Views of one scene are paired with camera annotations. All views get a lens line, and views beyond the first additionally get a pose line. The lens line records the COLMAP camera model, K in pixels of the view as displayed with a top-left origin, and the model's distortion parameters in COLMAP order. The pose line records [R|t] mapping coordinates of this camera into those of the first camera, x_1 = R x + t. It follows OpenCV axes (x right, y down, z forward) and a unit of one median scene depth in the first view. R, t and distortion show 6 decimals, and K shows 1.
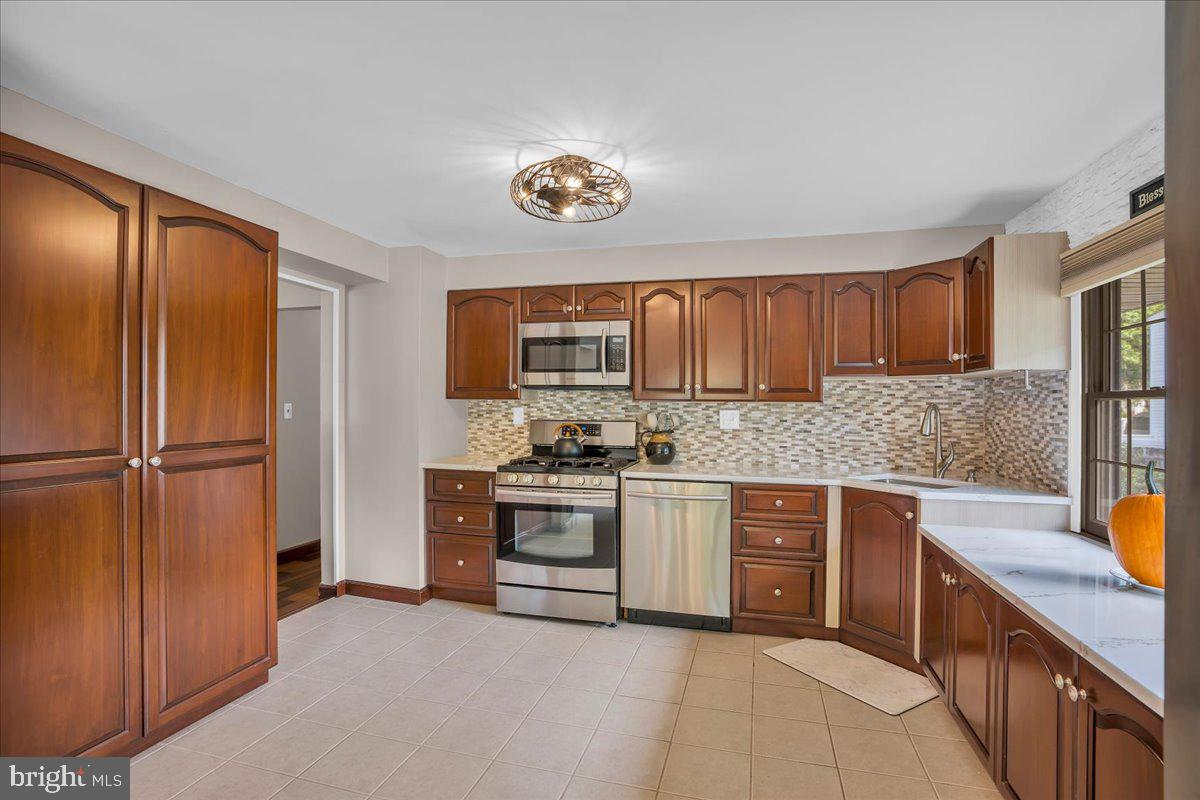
lens RADIAL K [[561.3, 0, 603.2], [0, 561.3, 416.1], [0, 0, 1]] dist [-0.048067, 0.000628]
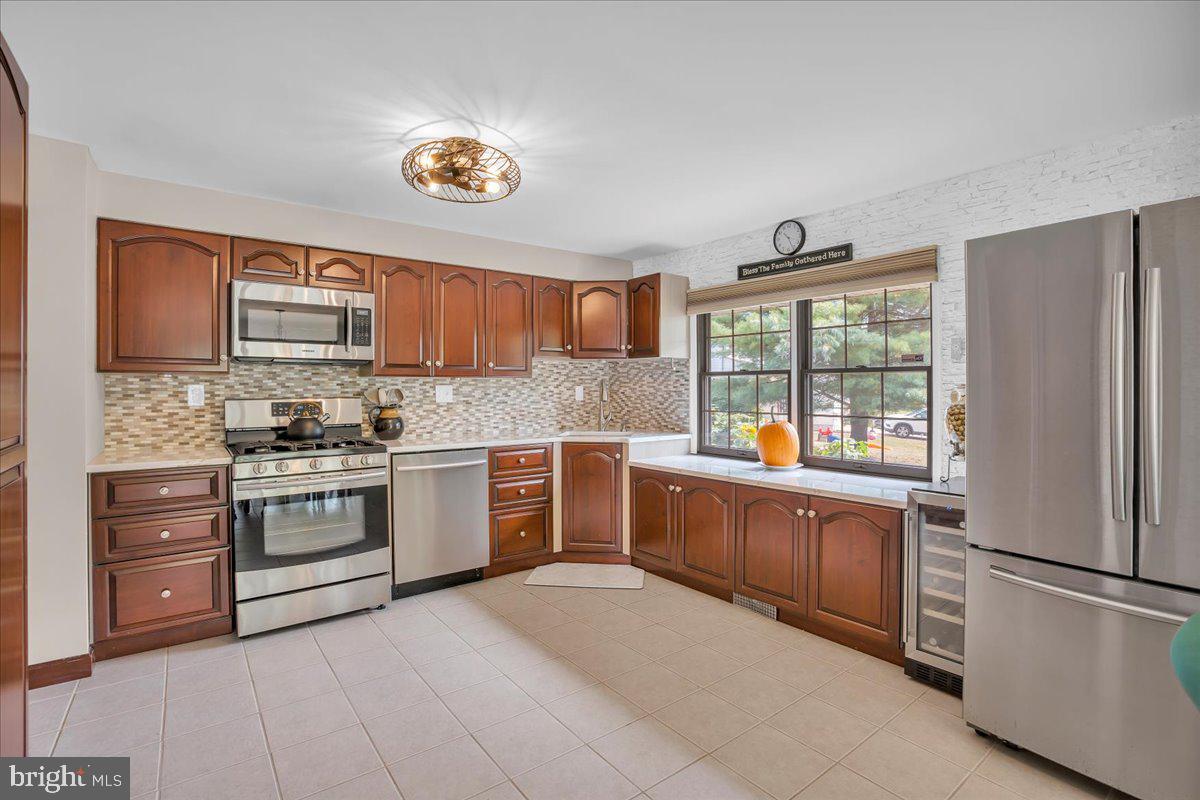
lens RADIAL K [[558.4, 0, 602.8], [0, 558.4, 393.4], [0, 0, 1]] dist [-0.059000, 0.021985]
pose [[0.610925, -0.018321, 0.791477, -0.473115], [0.018585, 0.999789, 0.008797, 0.001472], [-0.791471, 0.009335, 0.611136, 0.100447]]
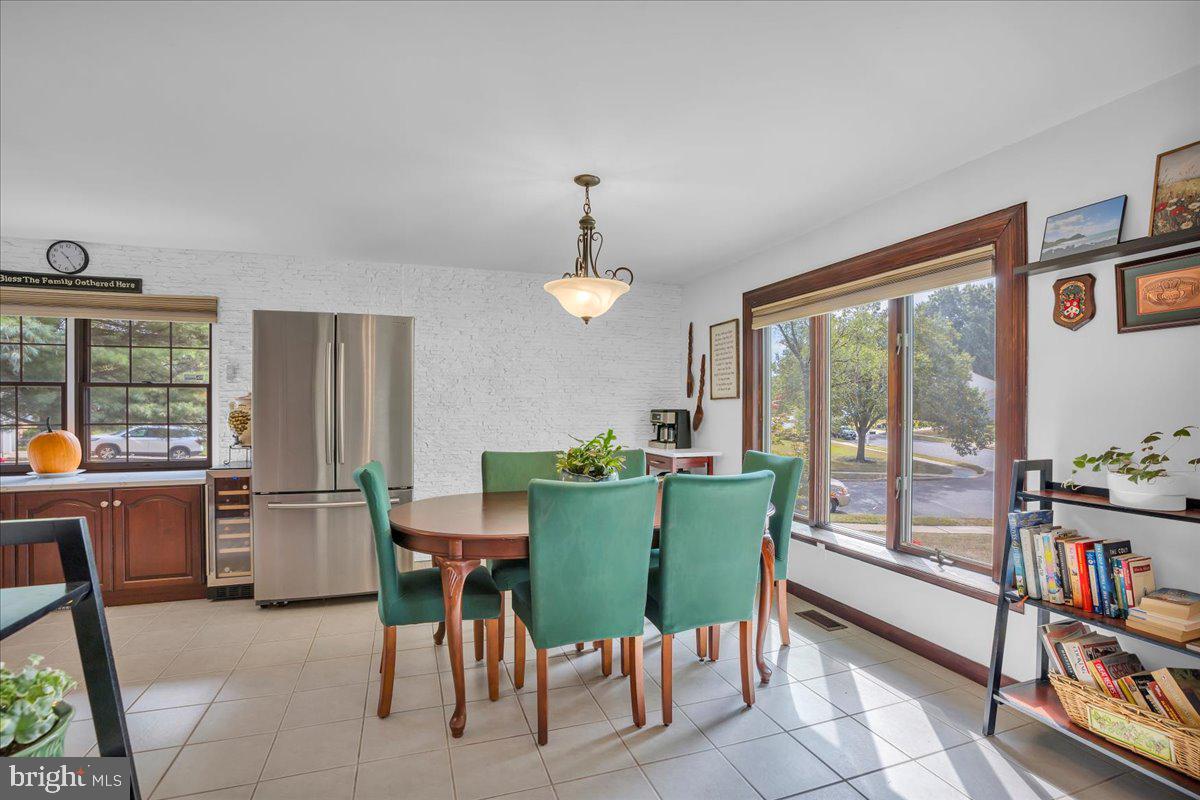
lens RADIAL K [[558.4, 0, 602.8], [0, 558.4, 393.4], [0, 0, 1]] dist [-0.059000, 0.021985]
pose [[-0.563892, 0.010398, 0.825783, -0.896894], [0.008718, 0.999940, -0.006637, 0.010344], [-0.825802, 0.003456, -0.563949, 0.178956]]
